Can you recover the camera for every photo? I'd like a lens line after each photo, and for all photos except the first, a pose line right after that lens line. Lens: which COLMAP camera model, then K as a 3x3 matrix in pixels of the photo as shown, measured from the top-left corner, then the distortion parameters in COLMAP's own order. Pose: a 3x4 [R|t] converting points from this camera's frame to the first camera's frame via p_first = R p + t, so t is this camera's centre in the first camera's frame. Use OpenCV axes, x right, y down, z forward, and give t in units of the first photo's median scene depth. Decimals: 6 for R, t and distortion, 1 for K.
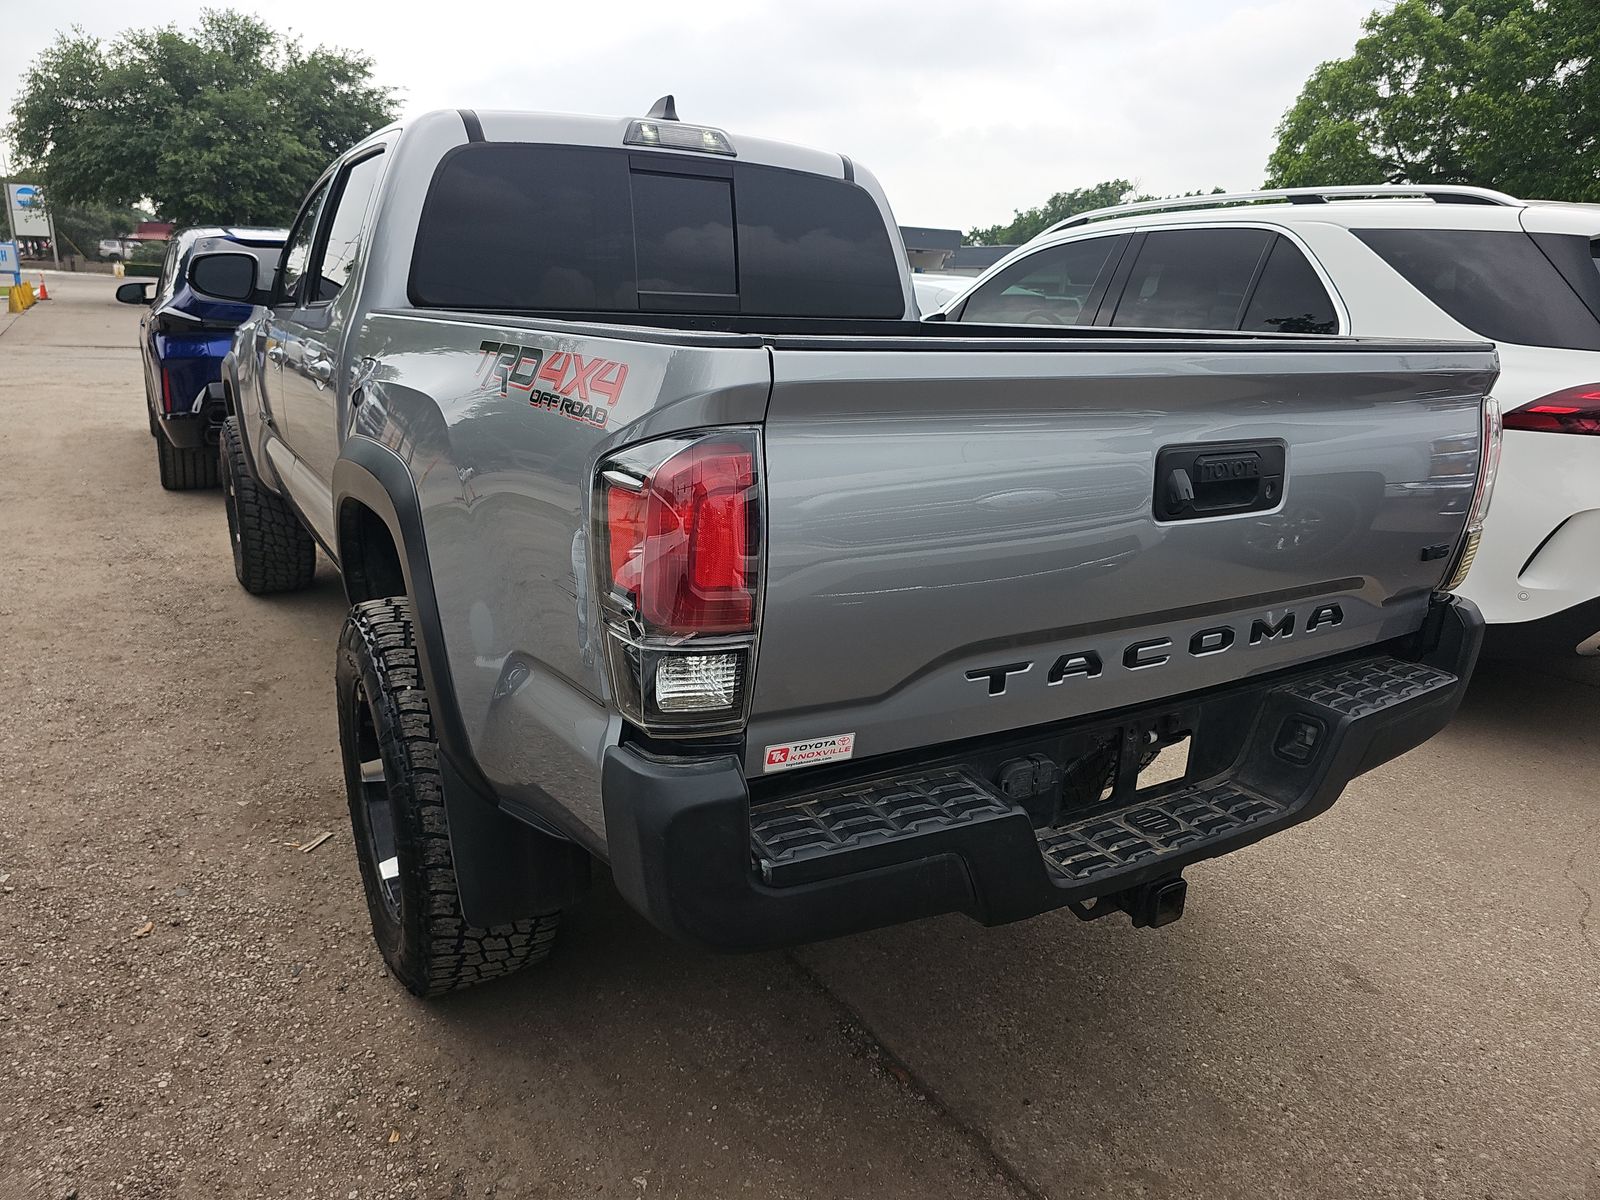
lens RADIAL K [[1071.1, 0, 796.0], [0, 1071.1, 590.8], [0, 0, 1]] dist [0.047470, -0.038034]
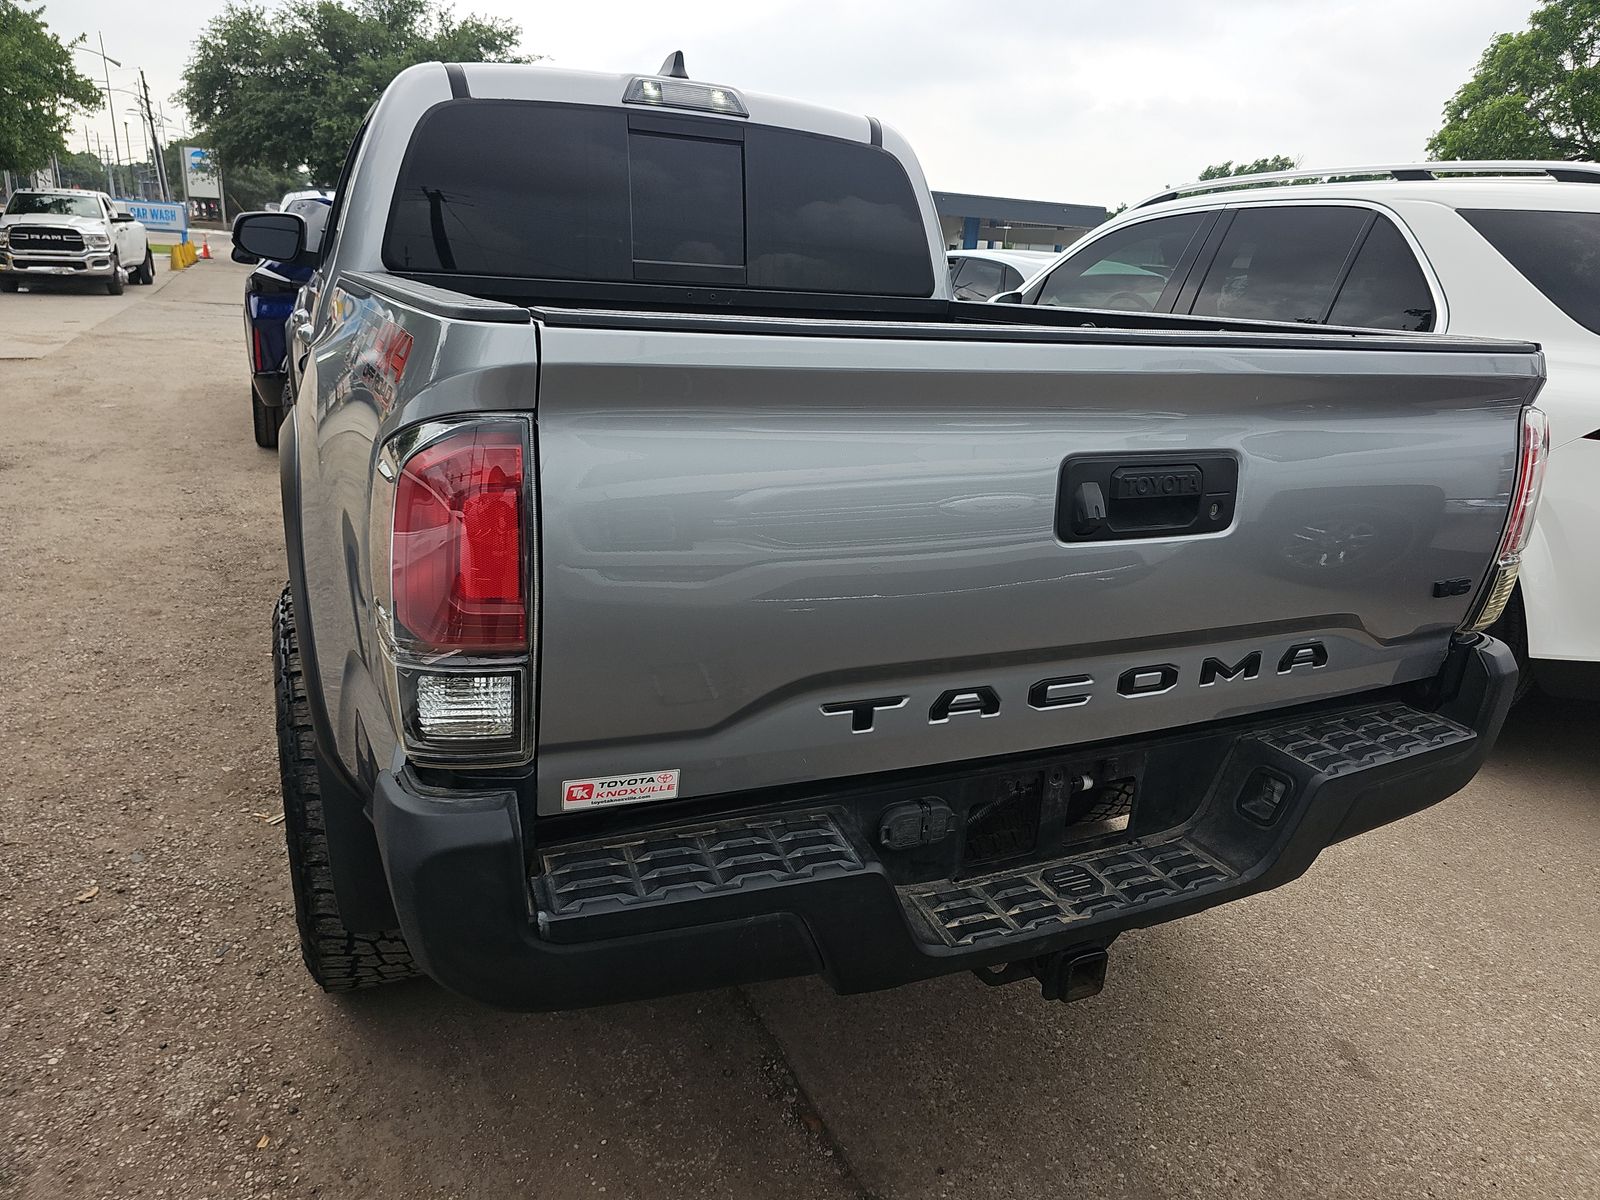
lens RADIAL K [[1071.1, 0, 809.4], [0, 1071.1, 593.1], [0, 0, 1]] dist [0.047470, -0.038034]
pose [[0.993939, 0.052794, -0.096431, 0.153737], [-0.050517, 0.998387, 0.025910, -0.025276], [0.097643, -0.020881, 0.995002, 0.091787]]
